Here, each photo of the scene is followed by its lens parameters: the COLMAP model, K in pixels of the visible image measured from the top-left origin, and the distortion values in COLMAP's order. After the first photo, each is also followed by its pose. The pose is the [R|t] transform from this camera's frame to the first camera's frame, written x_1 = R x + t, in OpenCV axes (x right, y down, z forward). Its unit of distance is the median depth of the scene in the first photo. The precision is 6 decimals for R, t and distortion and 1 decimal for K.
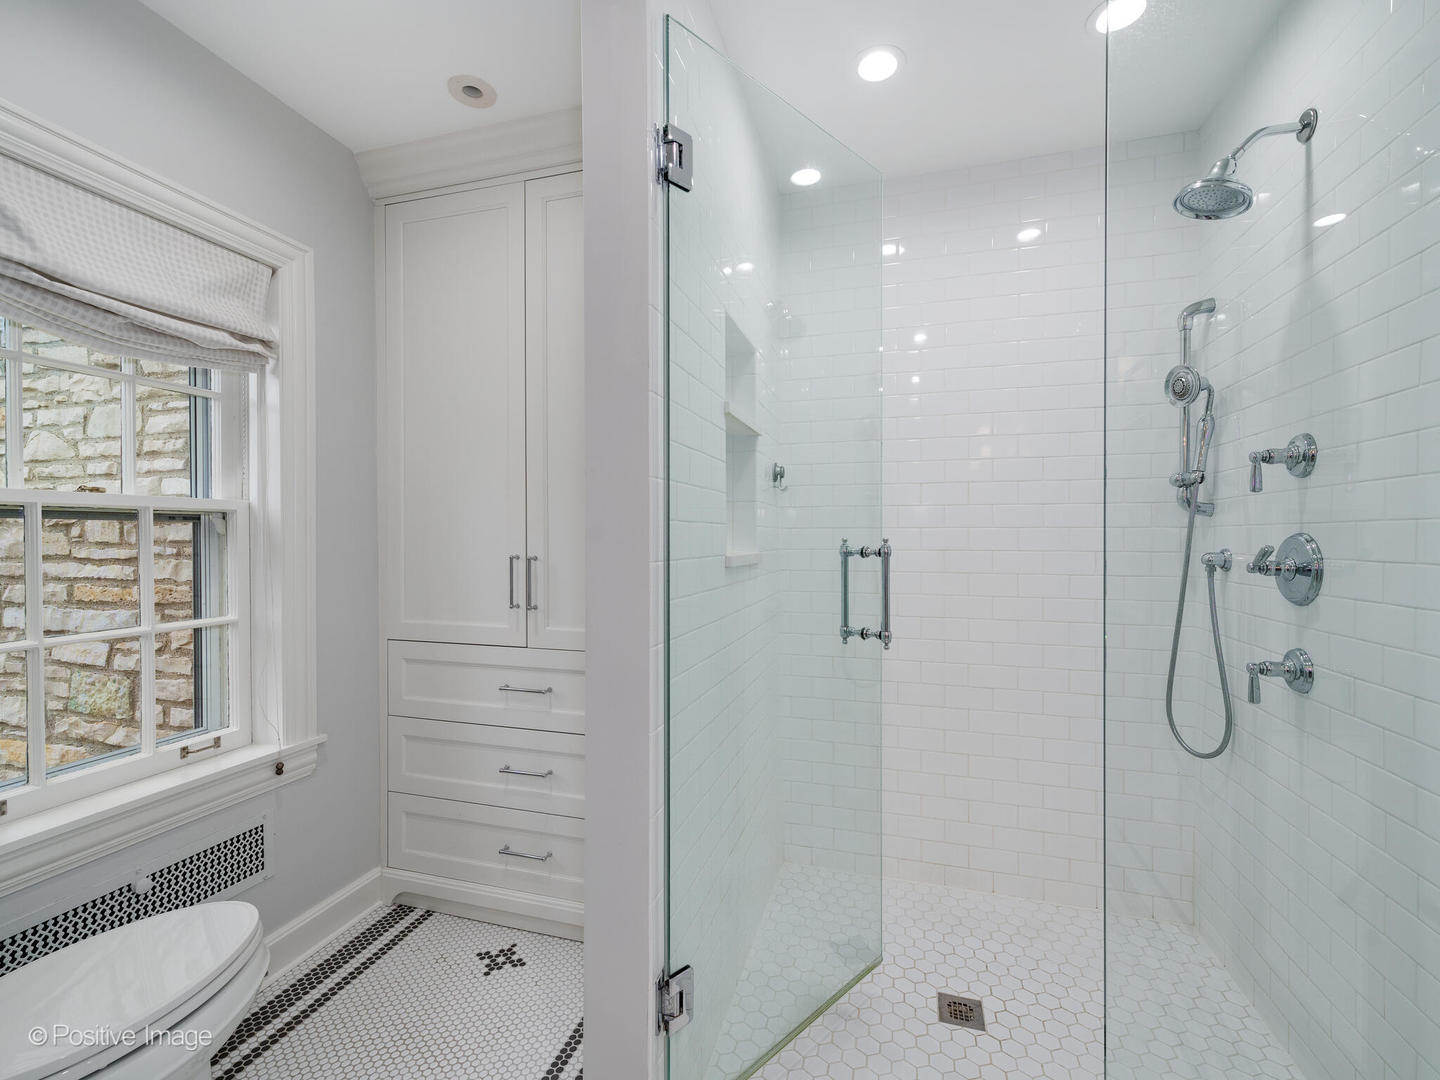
lens RADIAL K [[652.4, 0, 724.5], [0, 652.4, 536.9], [0, 0, 1]] dist [0.012180, -0.001988]
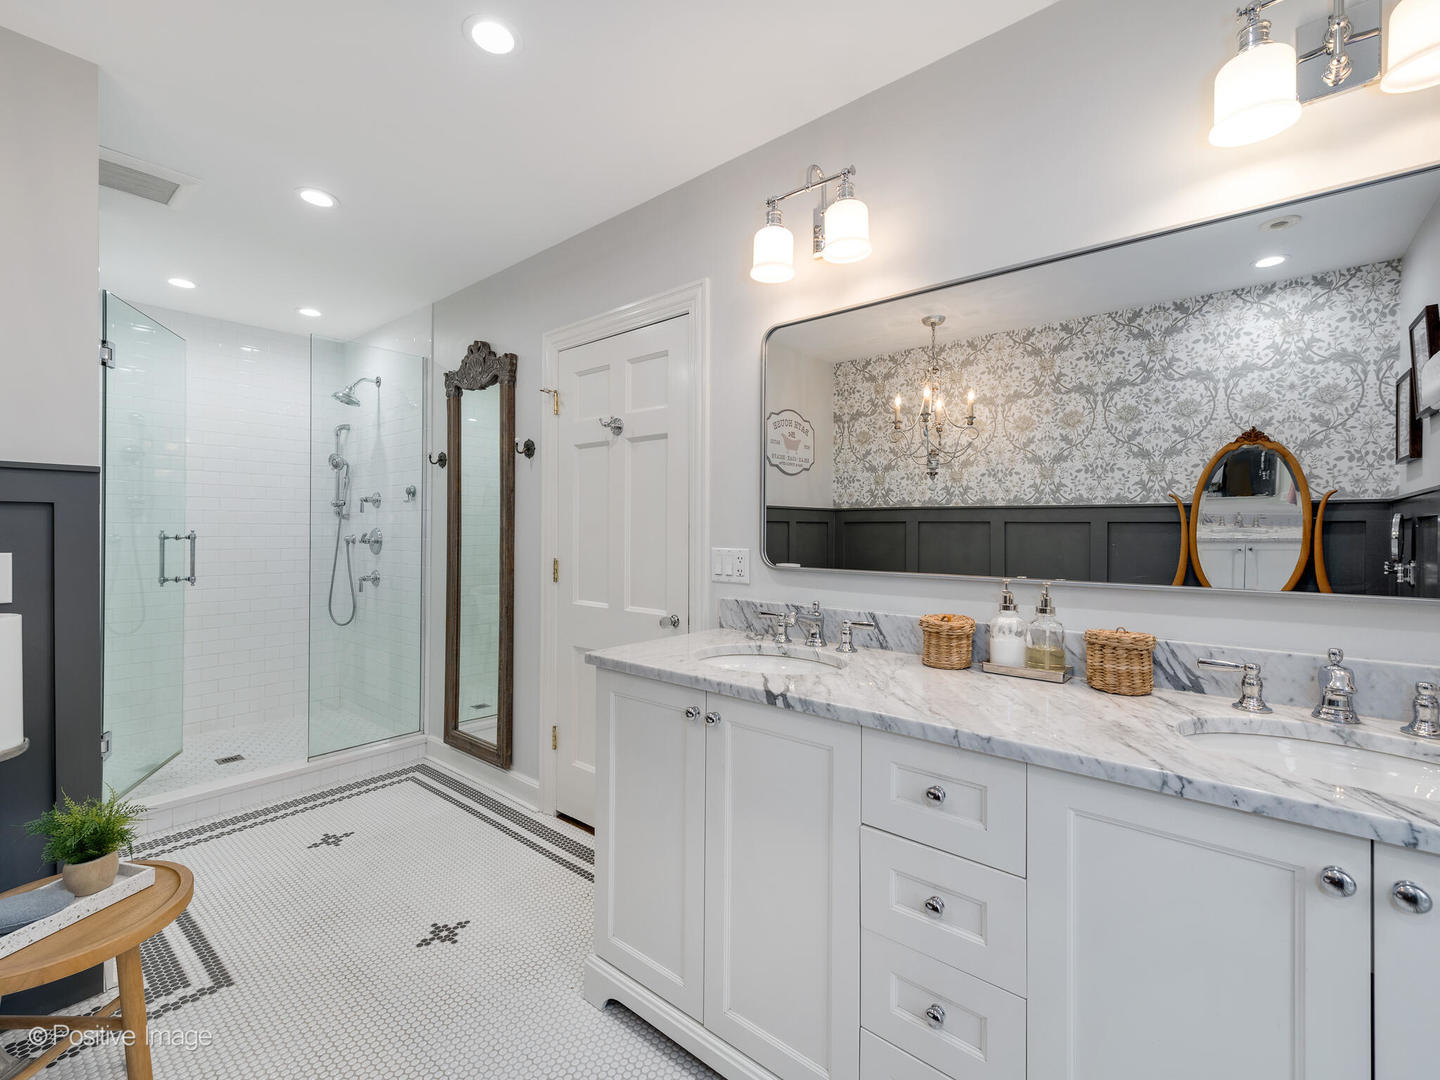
lens RADIAL K [[652.4, 0, 727.0], [0, 652.4, 530.1], [0, 0, 1]] dist [0.012180, -0.001988]
pose [[0.418407, 0.000126, 0.908260, -0.886620], [-0.004550, 0.999988, 0.001957, -0.008727], [-0.908248, -0.004951, 0.418402, -1.312738]]
